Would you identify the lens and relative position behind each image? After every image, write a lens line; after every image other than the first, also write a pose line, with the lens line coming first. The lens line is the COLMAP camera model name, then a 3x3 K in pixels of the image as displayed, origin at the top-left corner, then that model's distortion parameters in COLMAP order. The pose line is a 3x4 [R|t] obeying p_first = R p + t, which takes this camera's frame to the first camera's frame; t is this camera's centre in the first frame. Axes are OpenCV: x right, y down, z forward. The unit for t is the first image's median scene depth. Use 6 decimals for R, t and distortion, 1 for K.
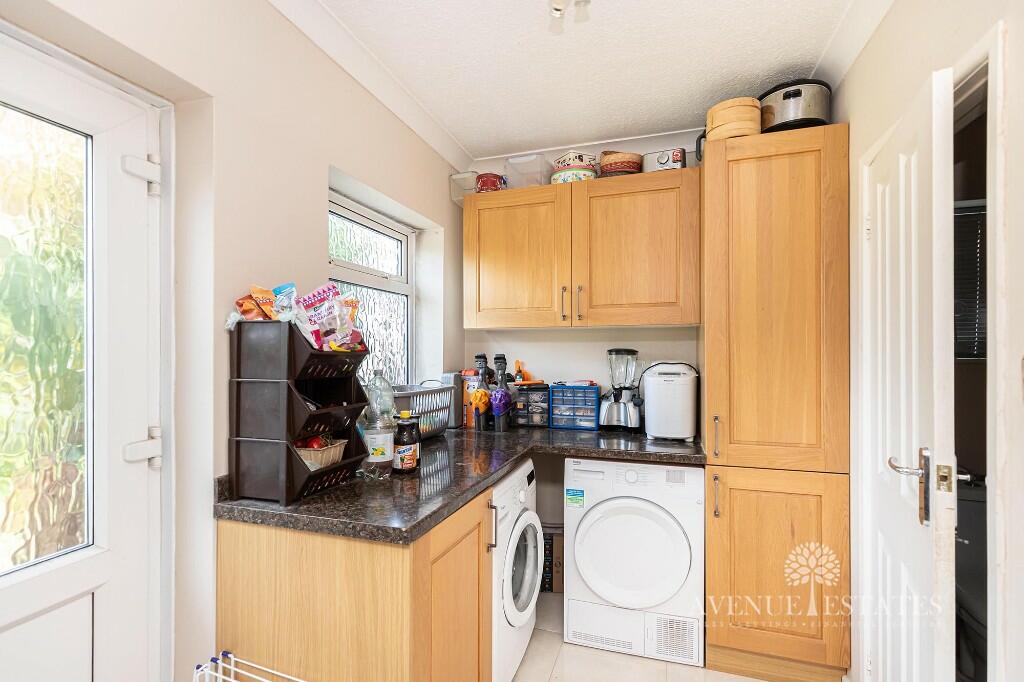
lens RADIAL K [[469.1, 0, 511.1], [0, 469.1, 351.0], [0, 0, 1]] dist [-0.001485, -0.000100]
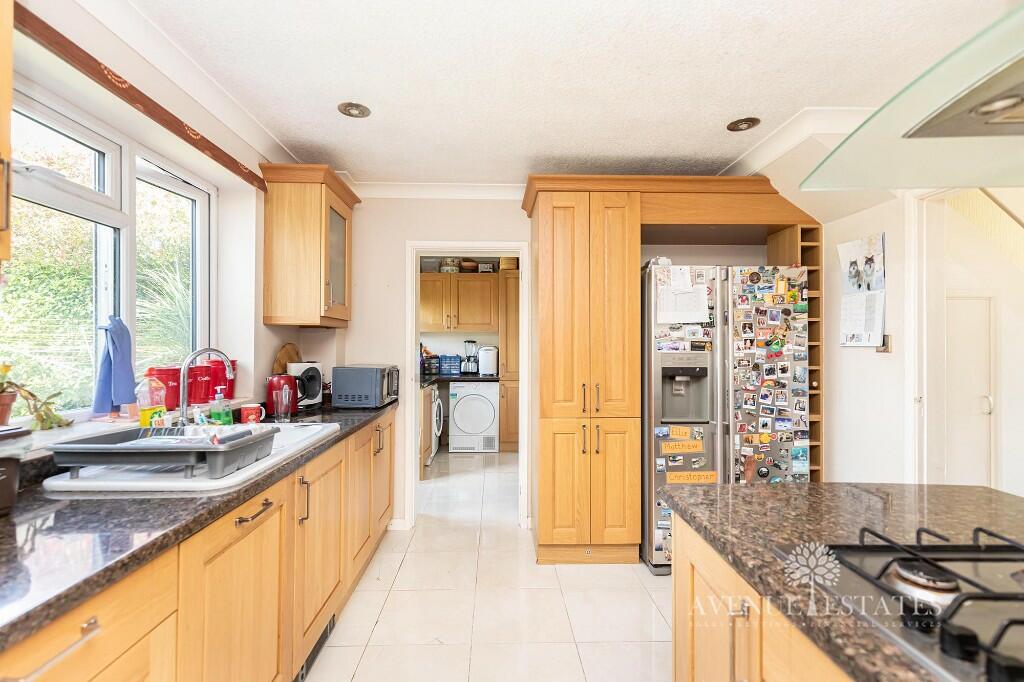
lens RADIAL K [[469.1, 0, 510.7], [0, 469.1, 342.6], [0, 0, 1]] dist [-0.001485, -0.000100]
pose [[0.945798, -0.001784, 0.324751, -0.367600], [0.002244, 0.999997, -0.001042, 0.009608], [-0.324748, 0.001715, 0.945799, -1.422585]]
